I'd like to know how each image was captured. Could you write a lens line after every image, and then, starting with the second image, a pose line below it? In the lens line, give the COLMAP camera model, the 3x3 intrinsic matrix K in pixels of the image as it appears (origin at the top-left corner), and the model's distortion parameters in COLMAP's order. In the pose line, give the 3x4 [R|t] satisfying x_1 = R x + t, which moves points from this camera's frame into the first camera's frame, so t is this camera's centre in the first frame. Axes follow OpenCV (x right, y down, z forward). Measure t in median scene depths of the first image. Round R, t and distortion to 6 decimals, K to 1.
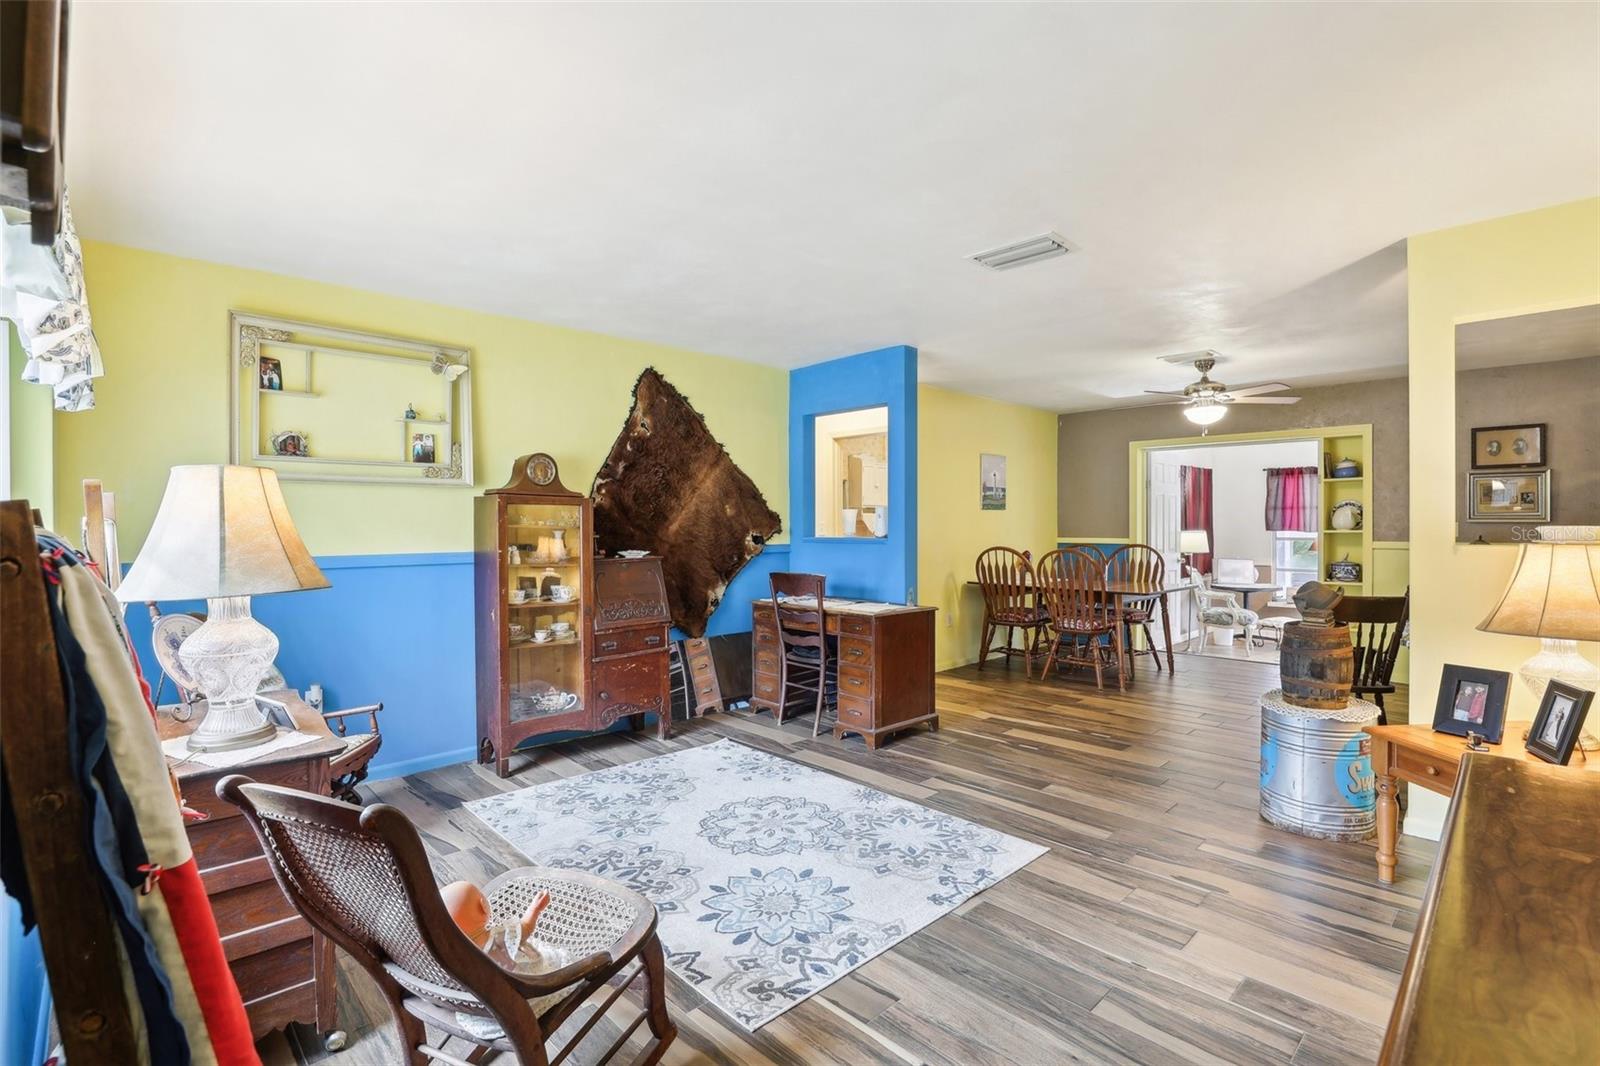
lens RADIAL K [[744.8, 0, 817.0], [0, 744.8, 531.8], [0, 0, 1]] dist [-0.030910, 0.004776]
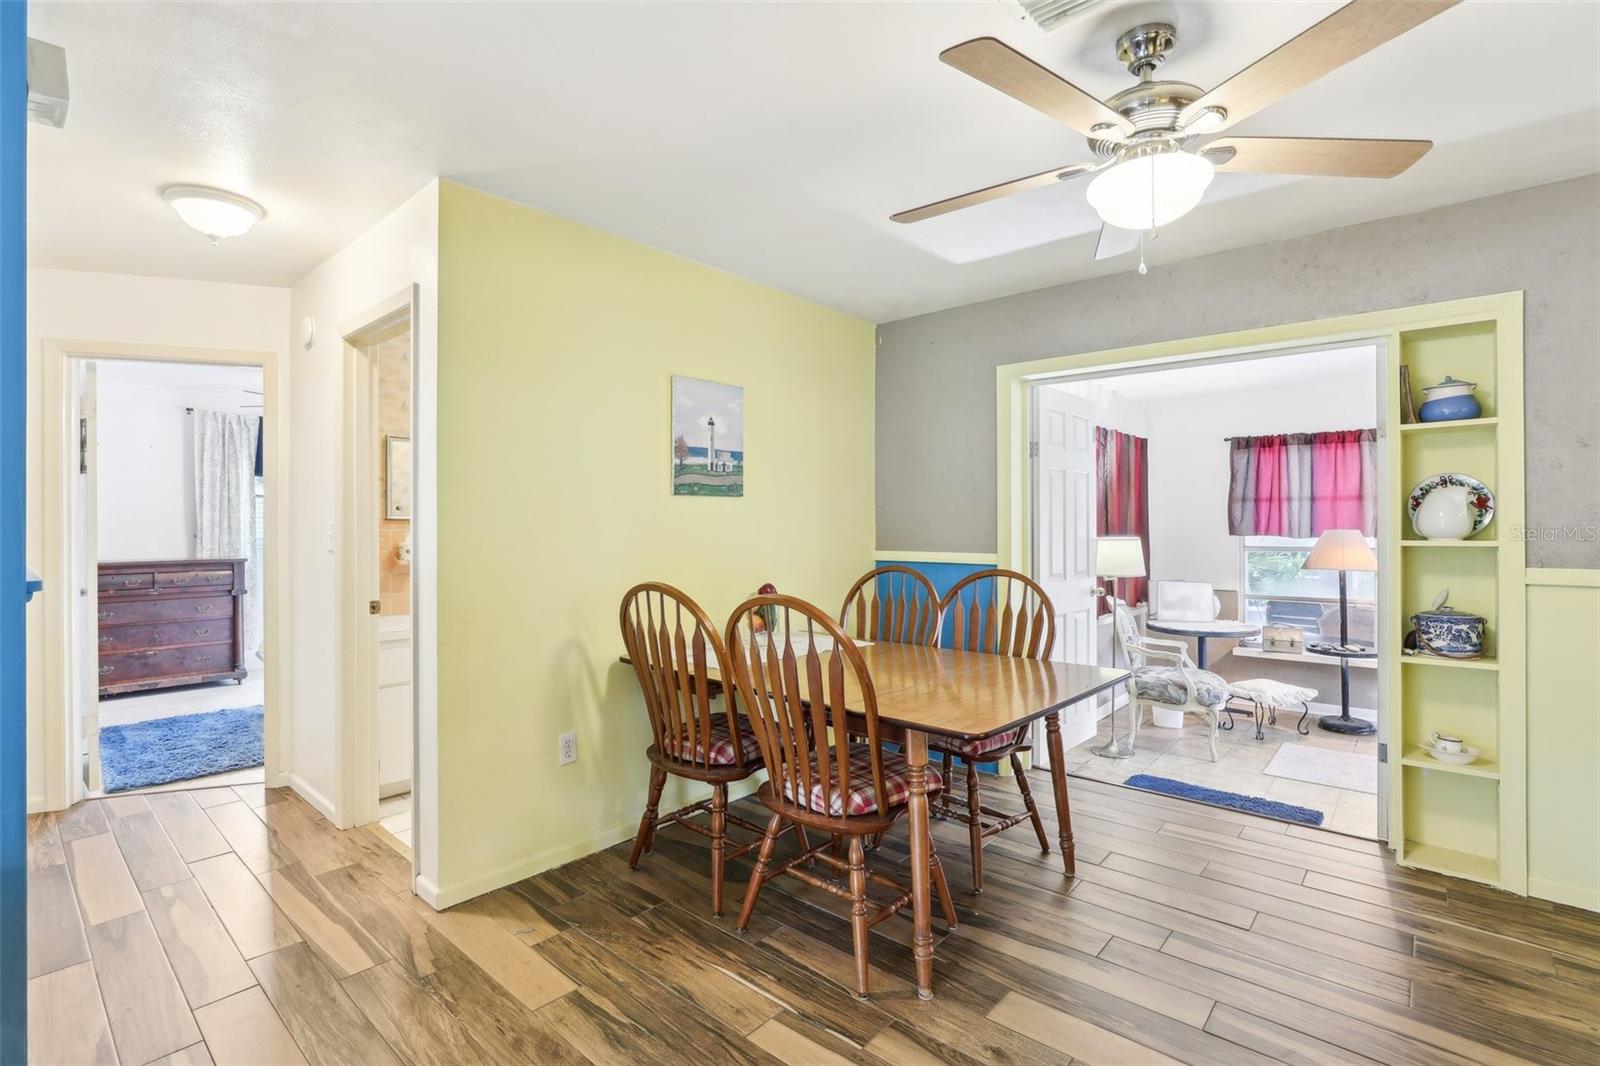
lens RADIAL K [[744.8, 0, 812.8], [0, 744.8, 523.2], [0, 0, 1]] dist [-0.030910, 0.004776]
pose [[0.996895, -0.000028, 0.078740, 0.244368], [0.000911, 0.999937, -0.011172, -0.006475], [-0.078735, 0.011209, 0.996833, 0.478103]]
